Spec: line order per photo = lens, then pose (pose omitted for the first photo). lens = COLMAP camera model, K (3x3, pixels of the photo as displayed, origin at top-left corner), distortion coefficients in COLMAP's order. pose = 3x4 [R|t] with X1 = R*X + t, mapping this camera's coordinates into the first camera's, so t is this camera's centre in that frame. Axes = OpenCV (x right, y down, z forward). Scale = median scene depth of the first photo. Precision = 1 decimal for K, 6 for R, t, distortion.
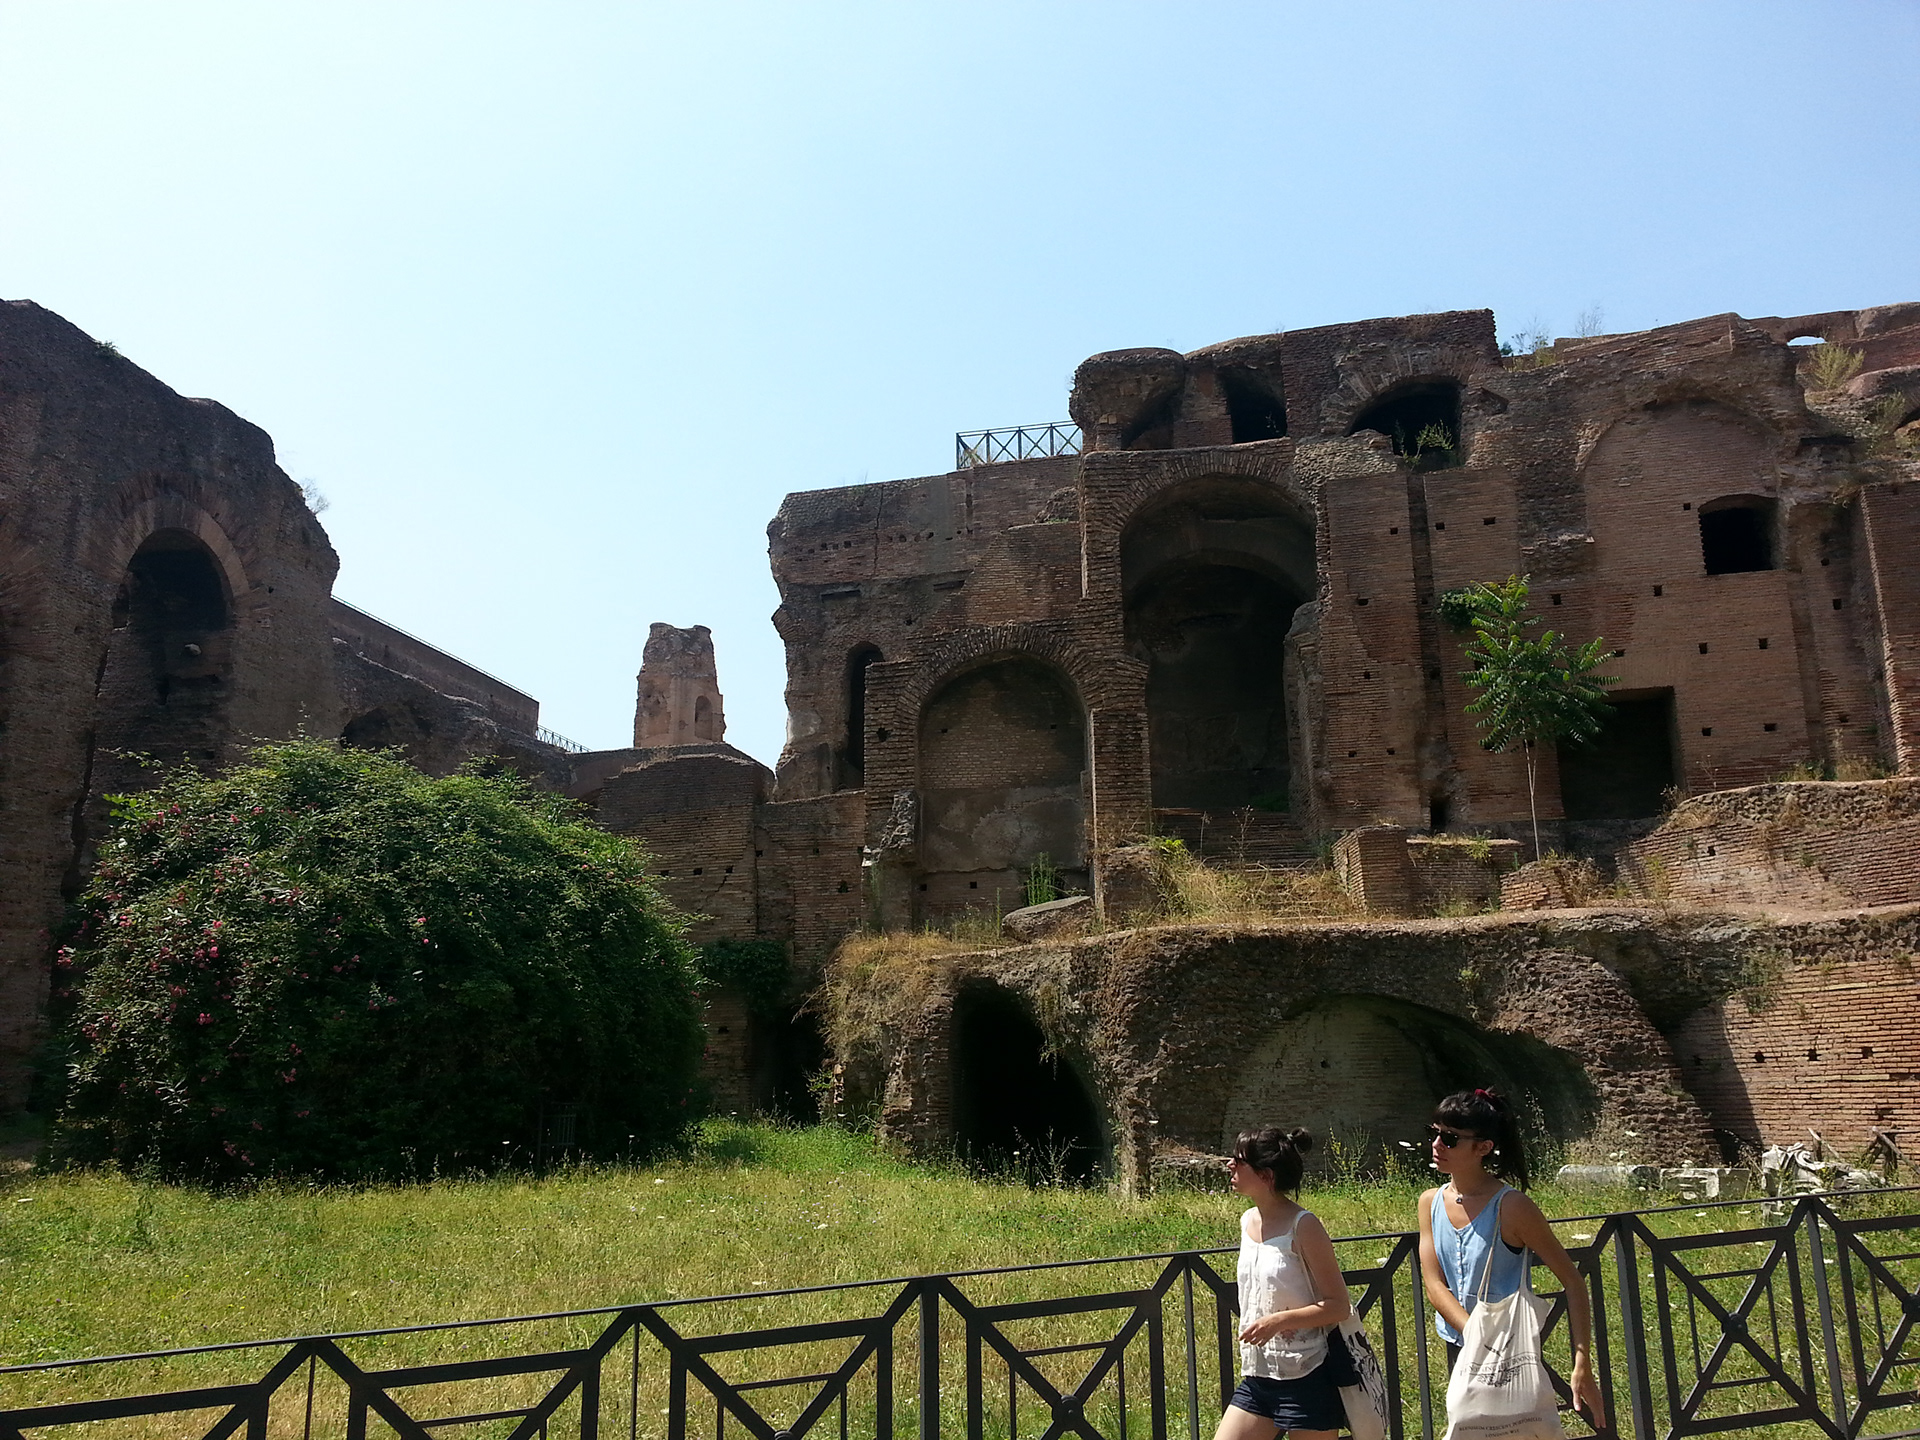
lens RADIAL K [[1572.2, 0, 960.2], [0, 1572.2, 710.4], [0, 0, 1]] dist [0.013484, -0.025237]
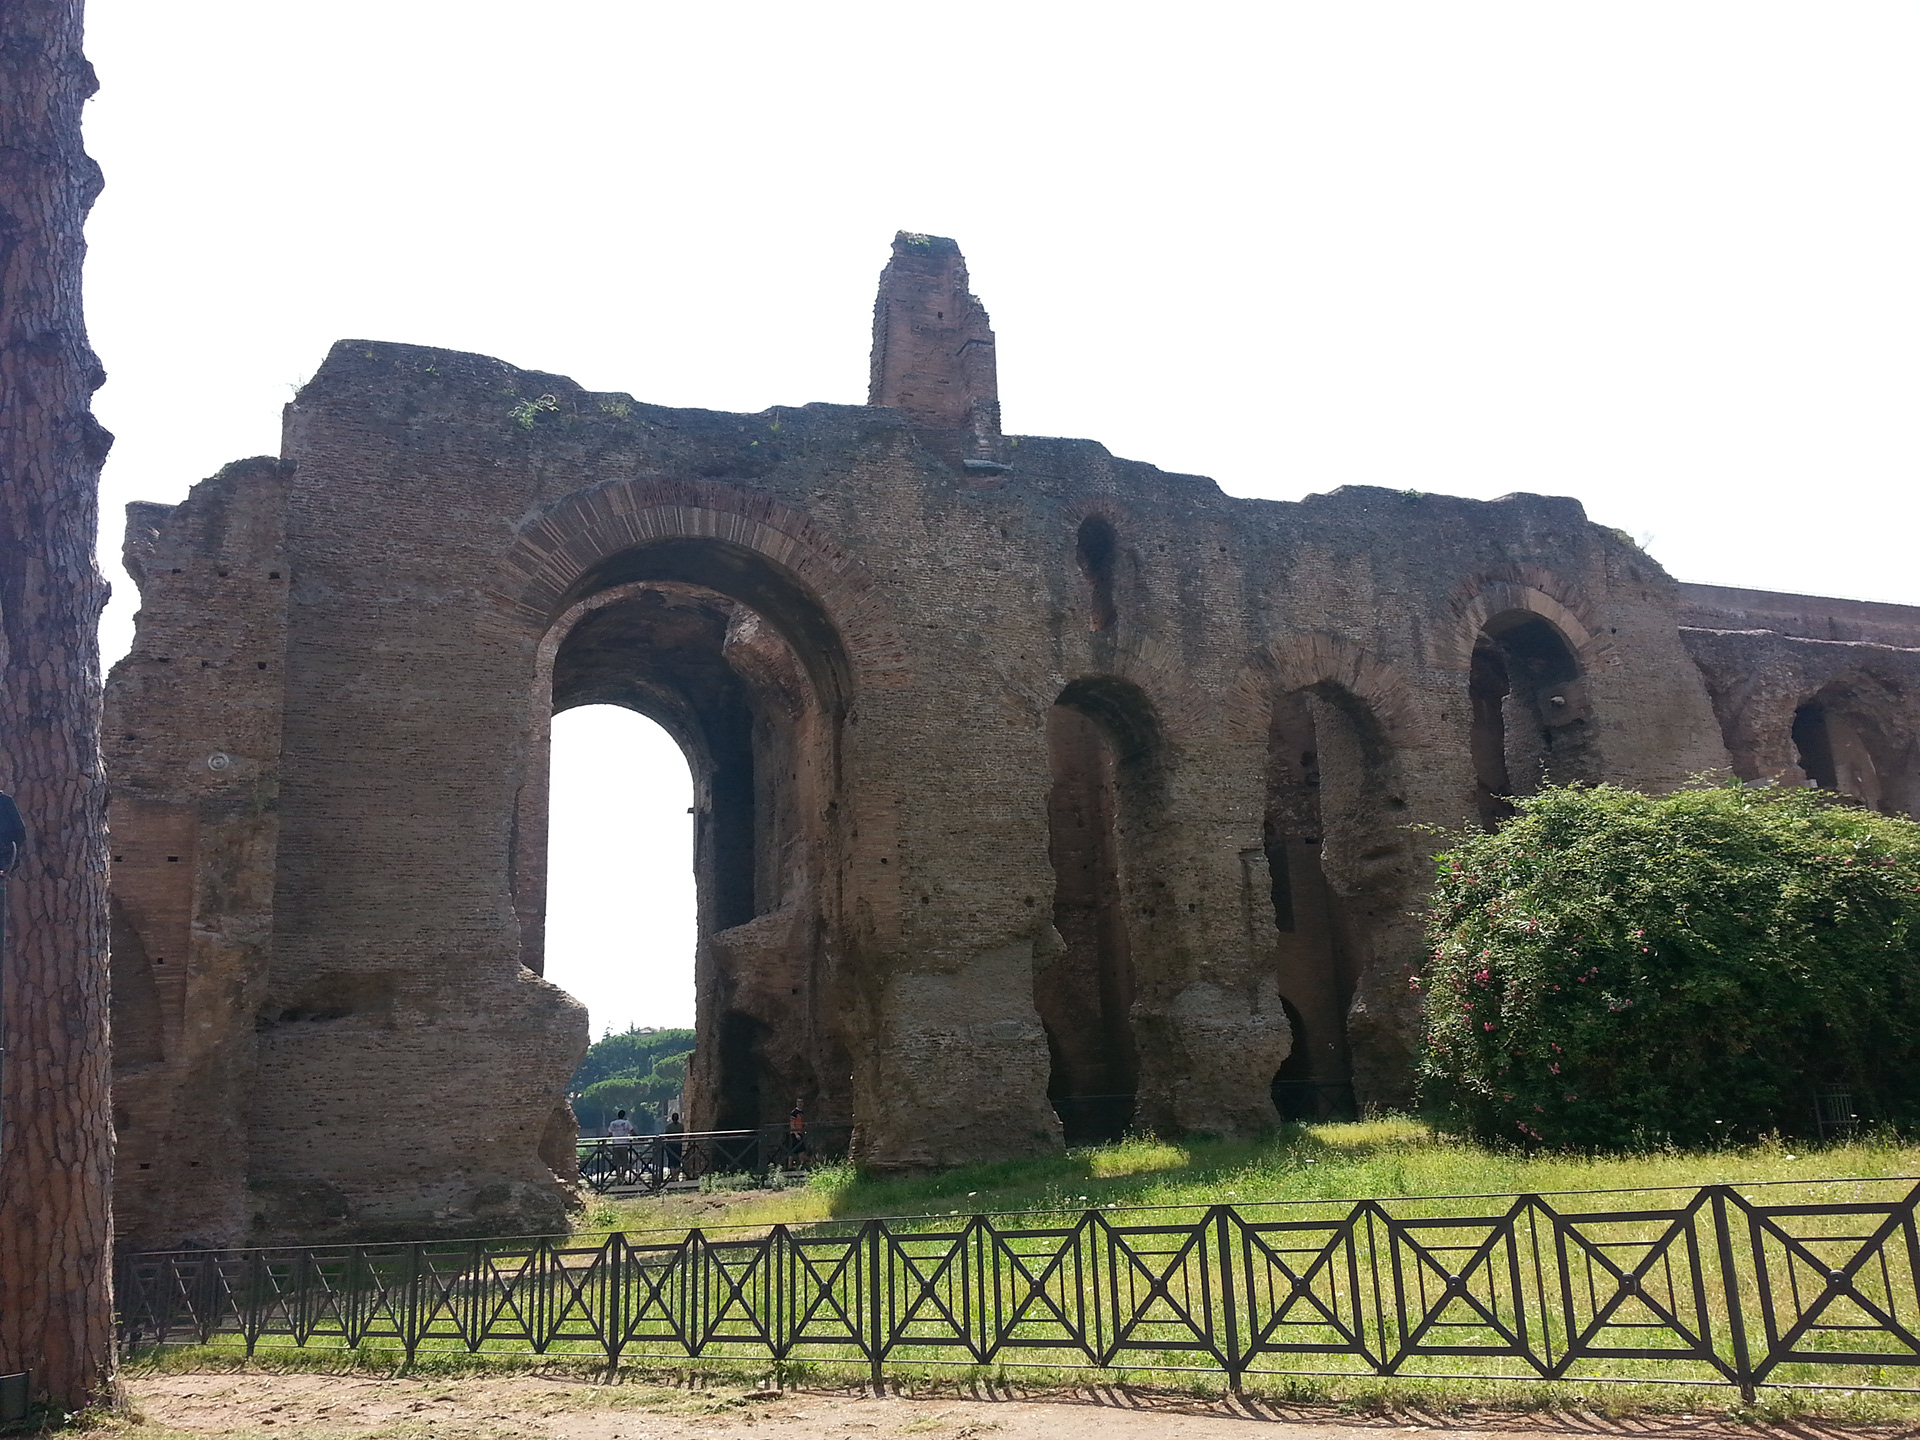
lens RADIAL K [[1572.2, 0, 955.8], [0, 1572.2, 720.9], [0, 0, 1]] dist [0.013484, -0.025237]
pose [[0.543301, -0.208383, -0.813265, 0.349602], [0.227568, 0.968993, -0.096258, -0.021207], [0.808107, -0.132776, 0.573876, -0.059737]]
